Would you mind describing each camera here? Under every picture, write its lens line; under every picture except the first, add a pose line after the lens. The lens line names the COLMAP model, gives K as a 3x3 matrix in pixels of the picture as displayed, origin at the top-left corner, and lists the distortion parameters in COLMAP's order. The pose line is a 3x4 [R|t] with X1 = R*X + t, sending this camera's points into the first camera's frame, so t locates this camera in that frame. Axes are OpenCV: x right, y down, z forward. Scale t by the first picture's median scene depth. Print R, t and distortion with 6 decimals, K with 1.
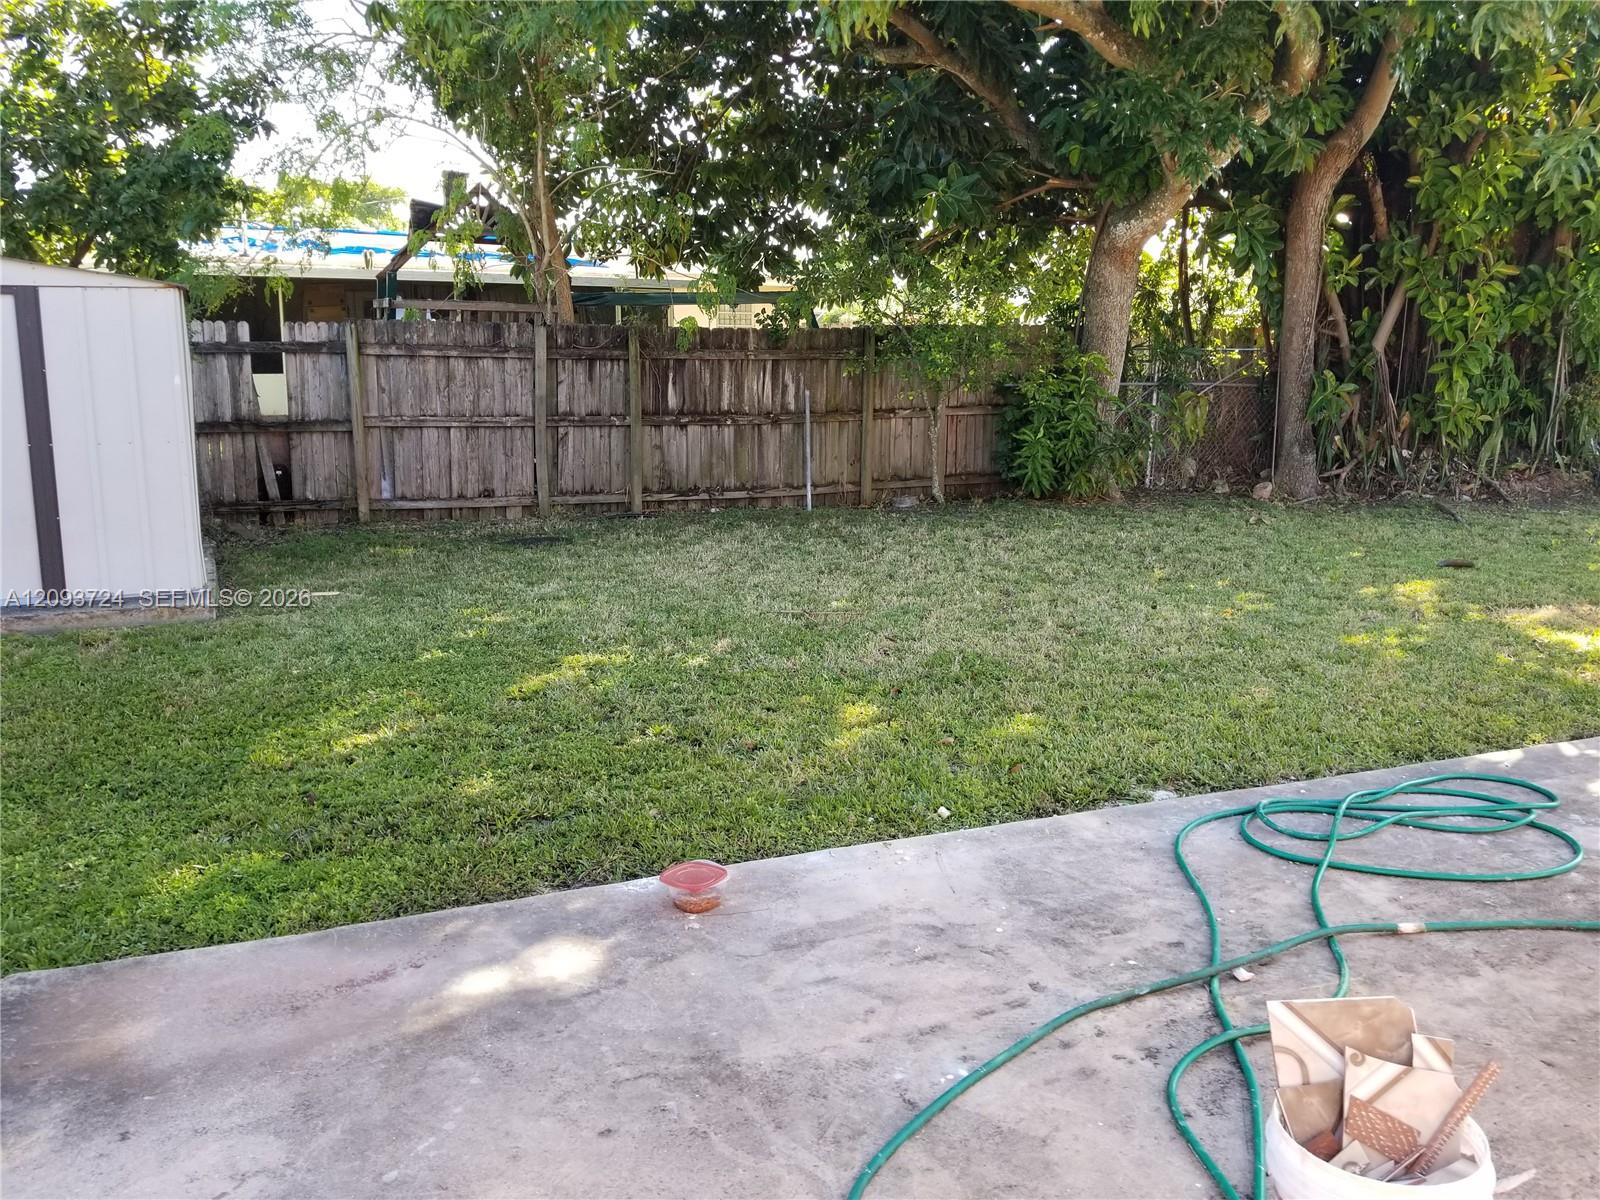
lens RADIAL K [[1306.8, 0, 800.0], [0, 1306.8, 600.0], [0, 0, 1]] dist [0.004712, -0.002152]
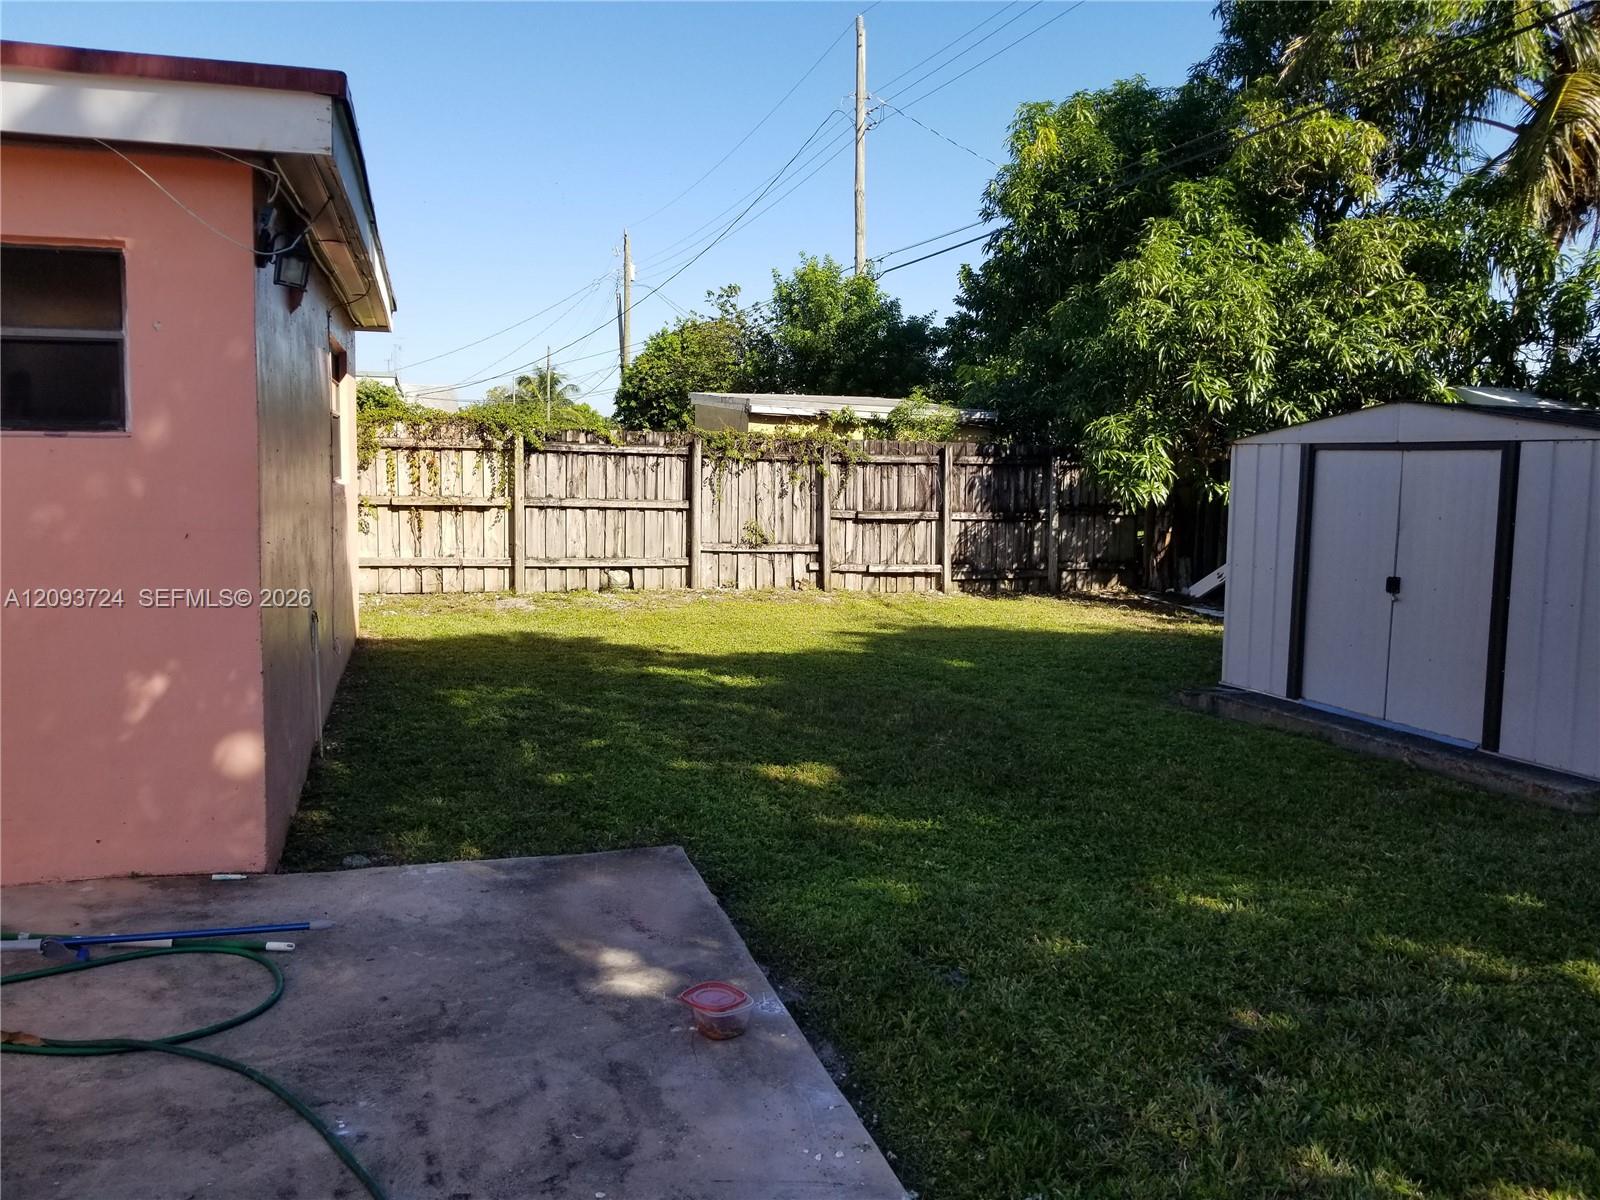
lens RADIAL K [[1306.8, 0, 800.0], [0, 1306.8, 600.0], [0, 0, 1]] dist [0.004712, -0.002152]
pose [[-0.119767, 0.099835, -0.987770, 0.973143], [-0.219904, 0.967550, 0.124454, -0.253613], [0.968142, 0.232120, -0.093926, 1.193160]]
